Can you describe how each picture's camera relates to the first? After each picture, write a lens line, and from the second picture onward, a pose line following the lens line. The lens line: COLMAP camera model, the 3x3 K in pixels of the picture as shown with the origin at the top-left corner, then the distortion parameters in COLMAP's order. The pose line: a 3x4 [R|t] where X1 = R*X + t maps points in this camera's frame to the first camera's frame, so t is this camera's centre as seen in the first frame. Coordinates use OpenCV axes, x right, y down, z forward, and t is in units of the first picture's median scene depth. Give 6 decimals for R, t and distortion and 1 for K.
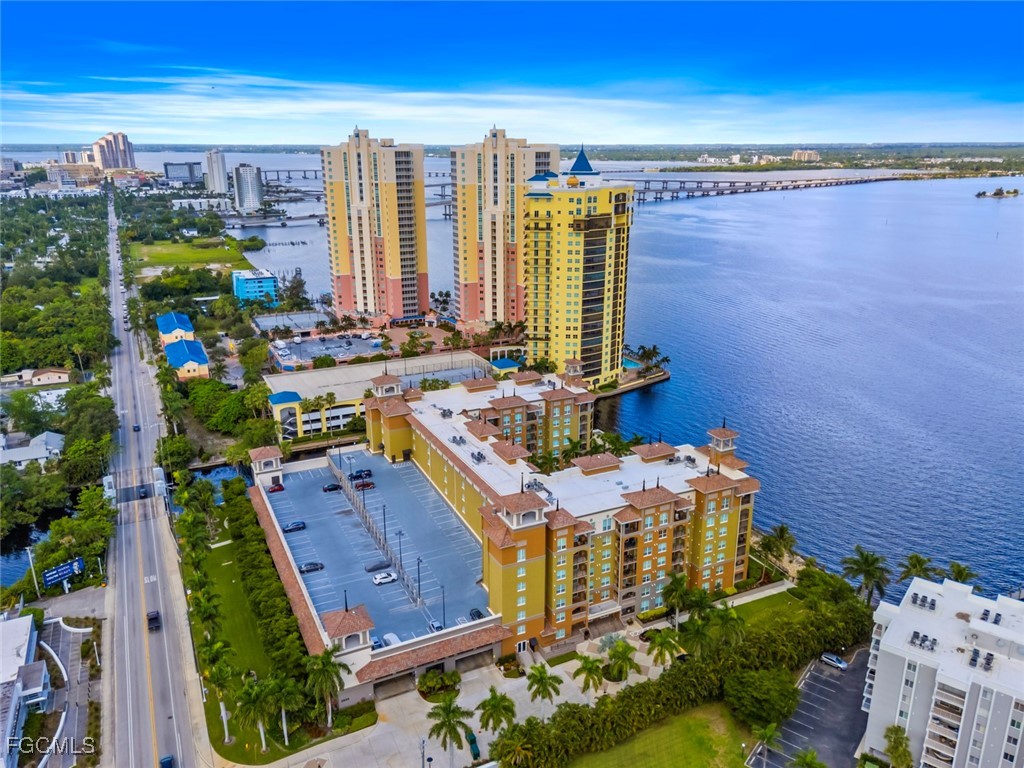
lens RADIAL K [[760.7, 0, 512.0], [0, 760.7, 384.0], [0, 0, 1]] dist [0.035525, -0.008251]
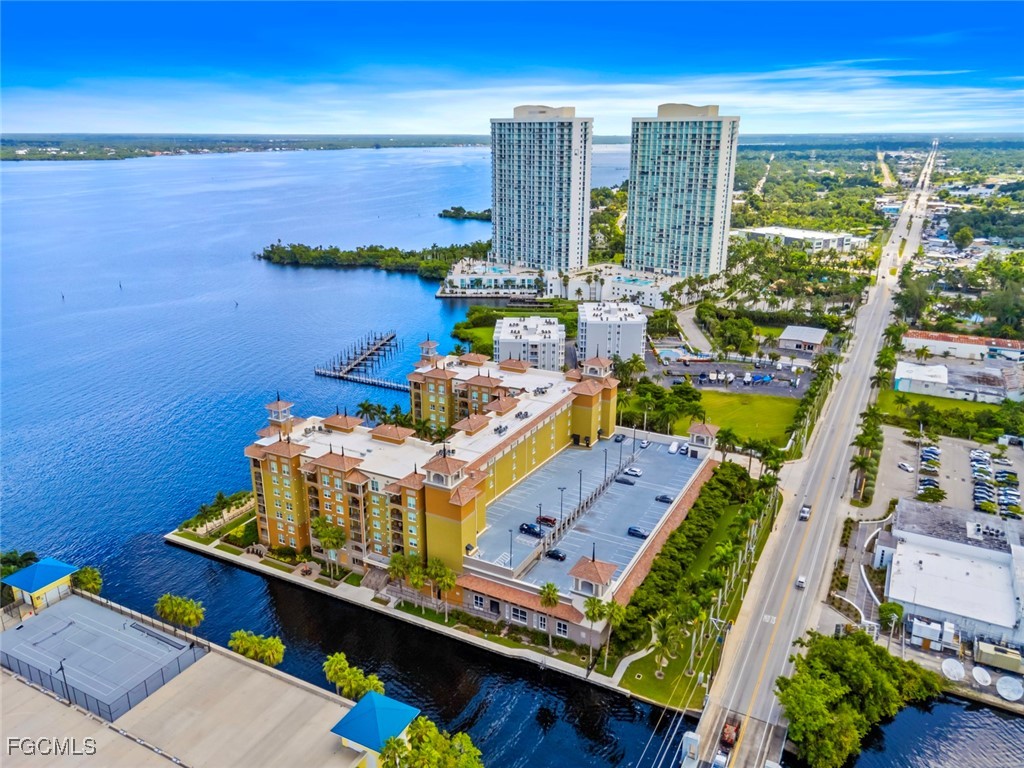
lens RADIAL K [[760.7, 0, 512.0], [0, 760.7, 384.0], [0, 0, 1]] dist [0.035525, -0.008251]
pose [[-0.575521, -0.257011, 0.776351, -0.579299], [0.247027, 0.850349, 0.464633, -0.304588], [-0.779585, 0.459186, -0.425906, 0.931235]]
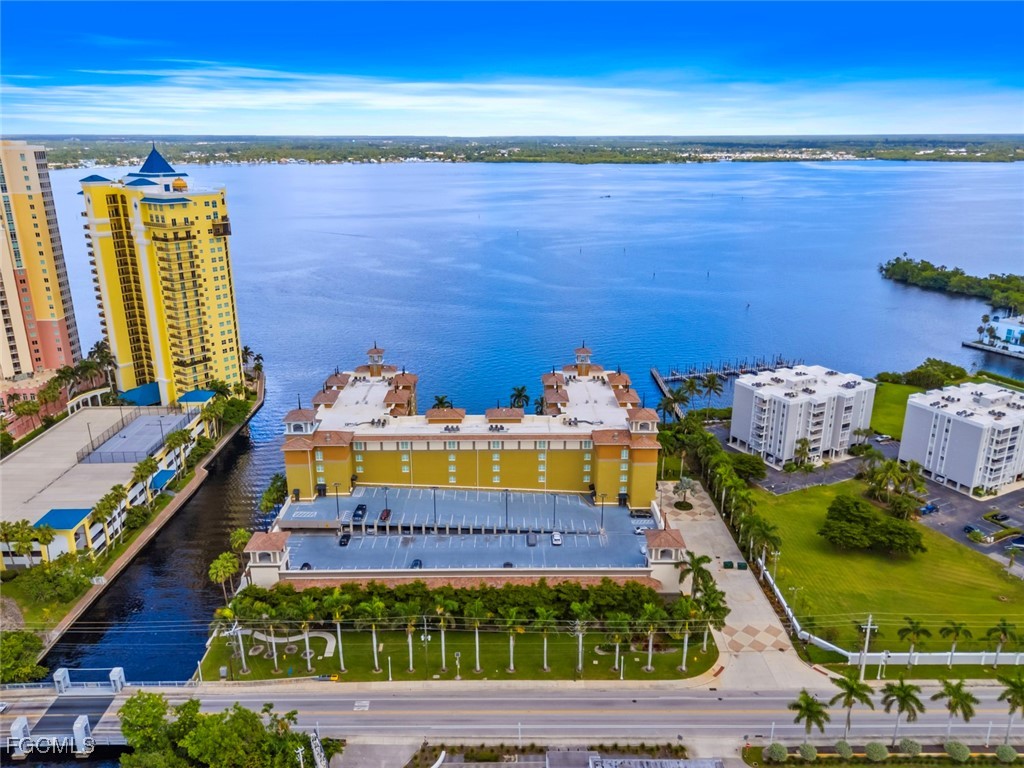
lens RADIAL K [[760.7, 0, 512.0], [0, 760.7, 384.0], [0, 0, 1]] dist [0.035525, -0.008251]
pose [[0.440467, -0.281127, 0.852617, -0.607120], [0.270928, 0.947053, 0.172301, -0.095003], [-0.855913, 0.155105, 0.493311, 0.264897]]
